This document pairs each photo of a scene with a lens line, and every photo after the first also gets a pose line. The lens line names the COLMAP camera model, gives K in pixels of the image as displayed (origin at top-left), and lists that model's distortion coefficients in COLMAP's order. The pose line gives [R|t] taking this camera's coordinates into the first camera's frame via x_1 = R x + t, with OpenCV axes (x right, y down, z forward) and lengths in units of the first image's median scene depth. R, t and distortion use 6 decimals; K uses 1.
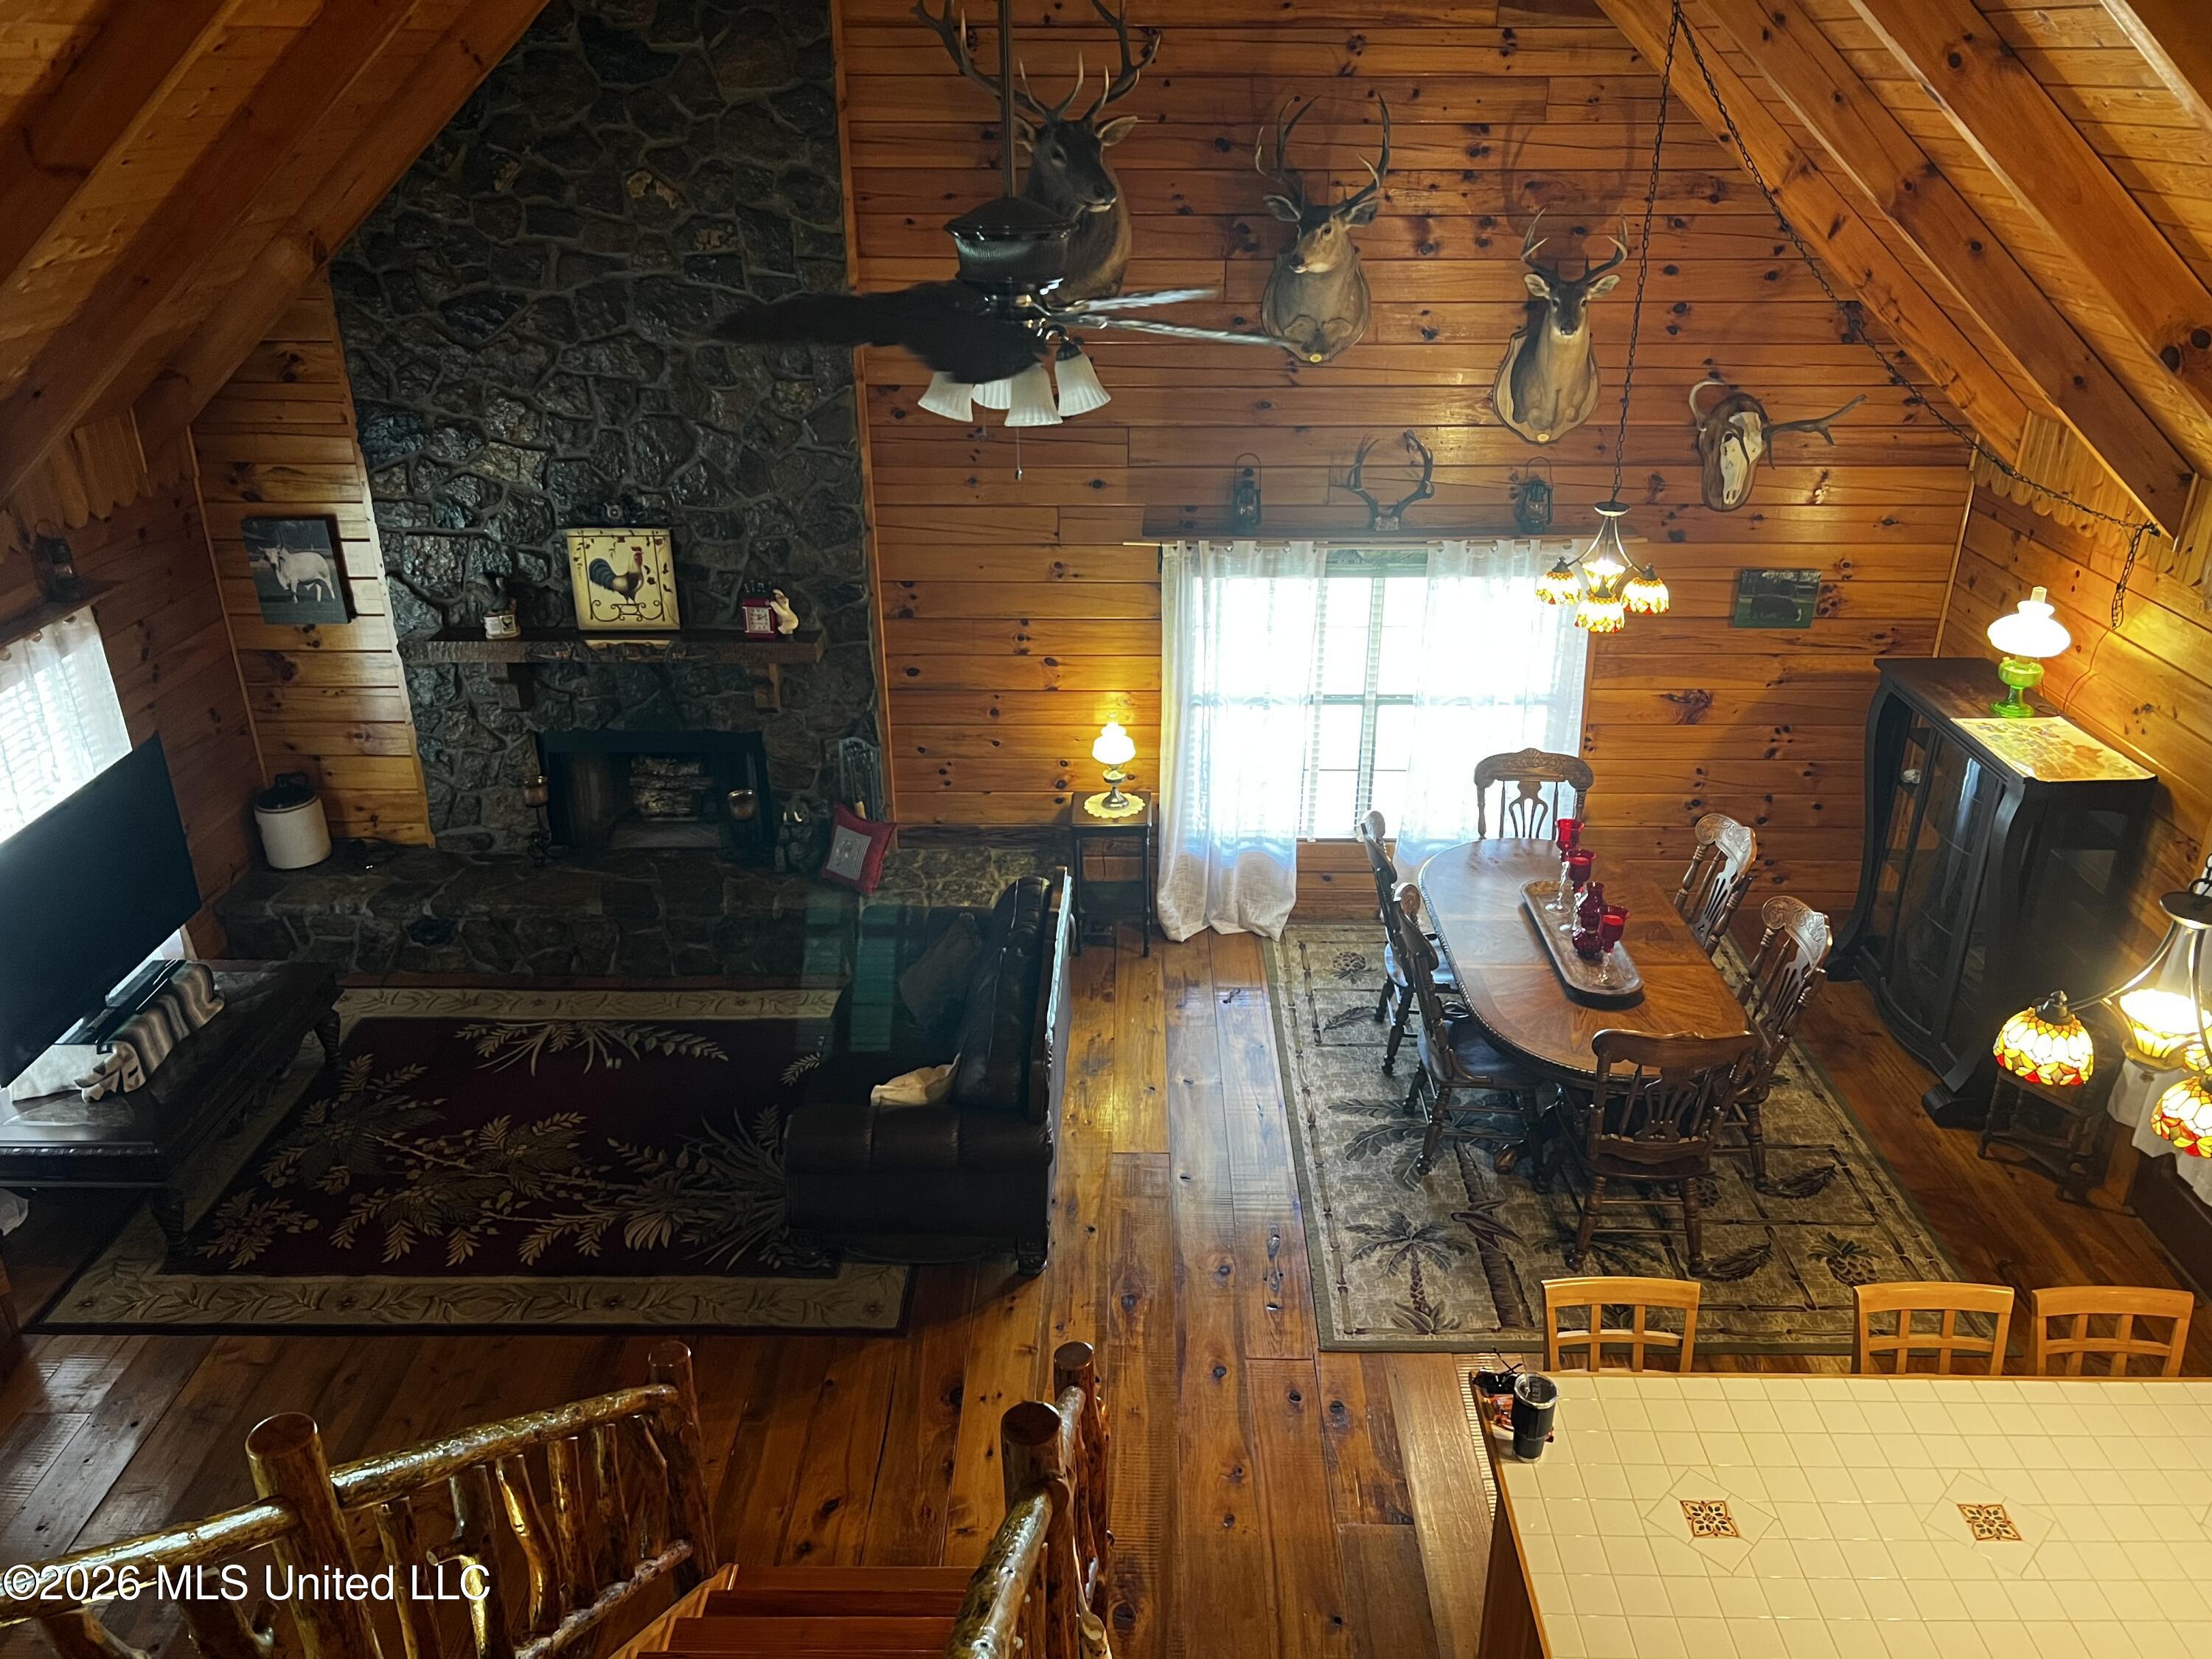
lens RADIAL K [[1649.4, 0, 1108.9], [0, 1649.4, 789.6], [0, 0, 1]] dist [0.058975, -0.067433]
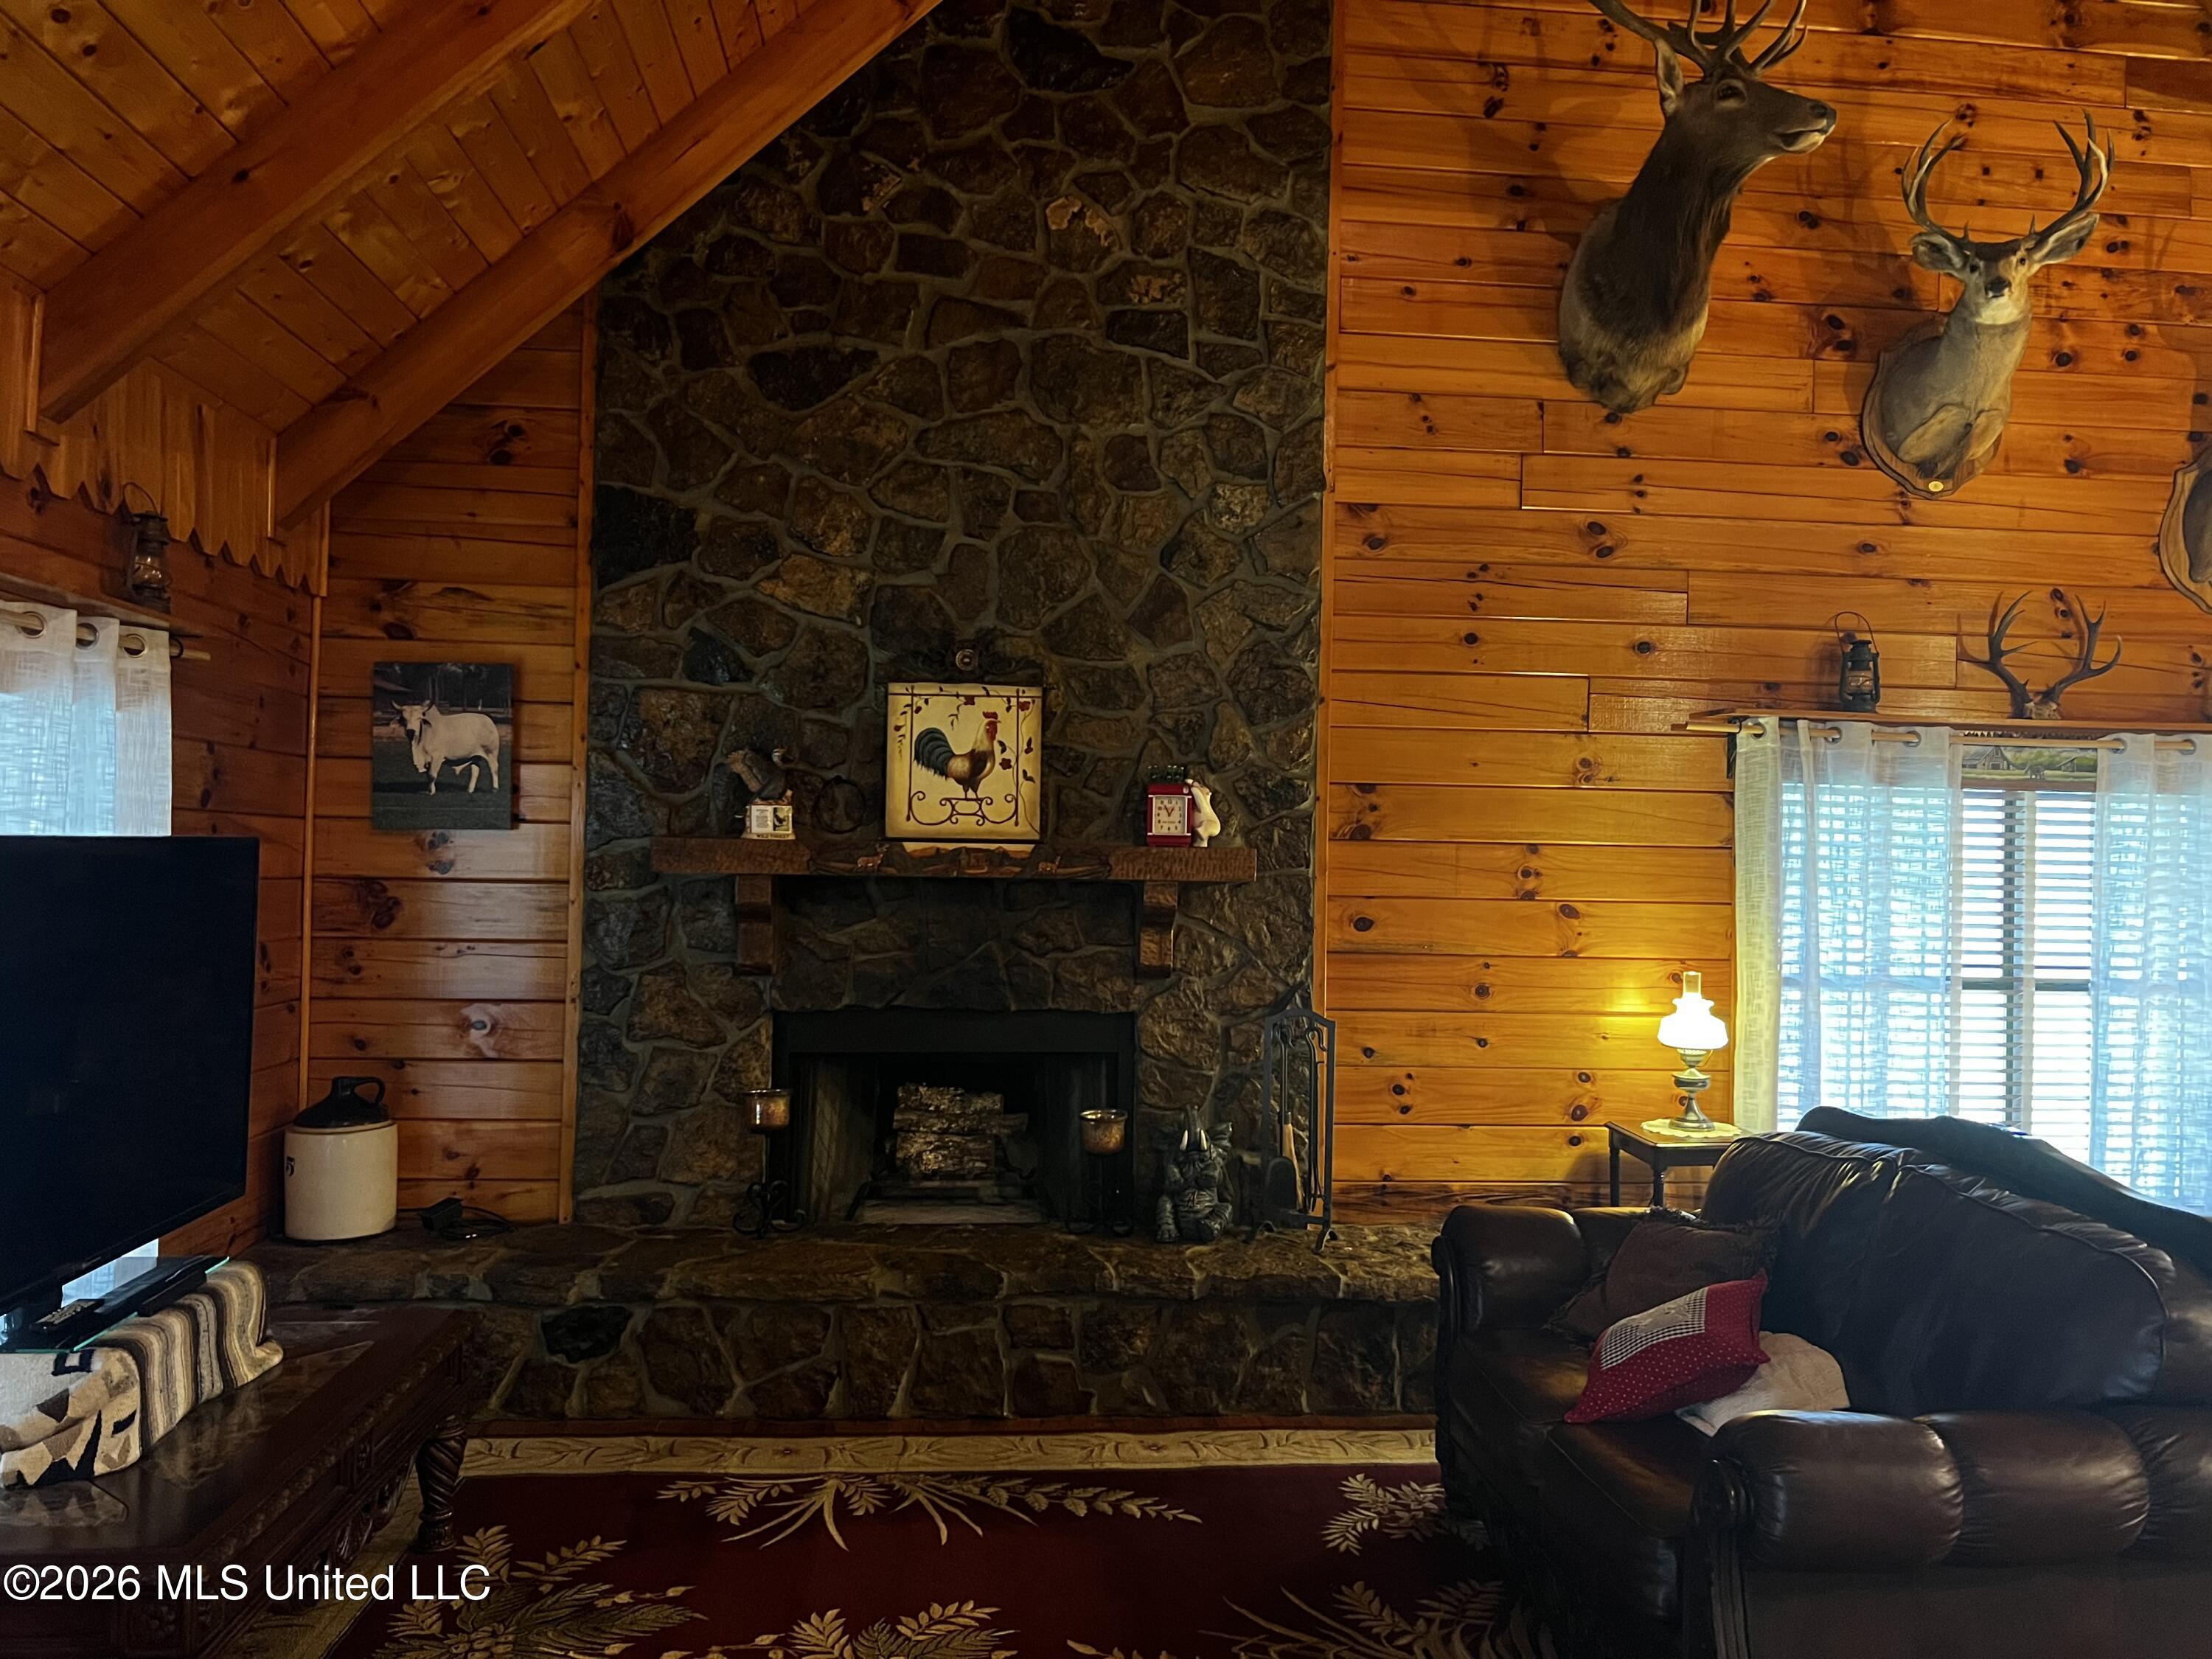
lens RADIAL K [[1649.4, 0, 1119.8], [0, 1649.4, 821.3], [0, 0, 1]] dist [0.058975, -0.067433]
pose [[0.993204, 0.027208, 0.113163, -0.315348], [0.022818, 0.907905, -0.418554, 0.178523], [-0.114129, 0.418291, 0.901114, 0.424634]]
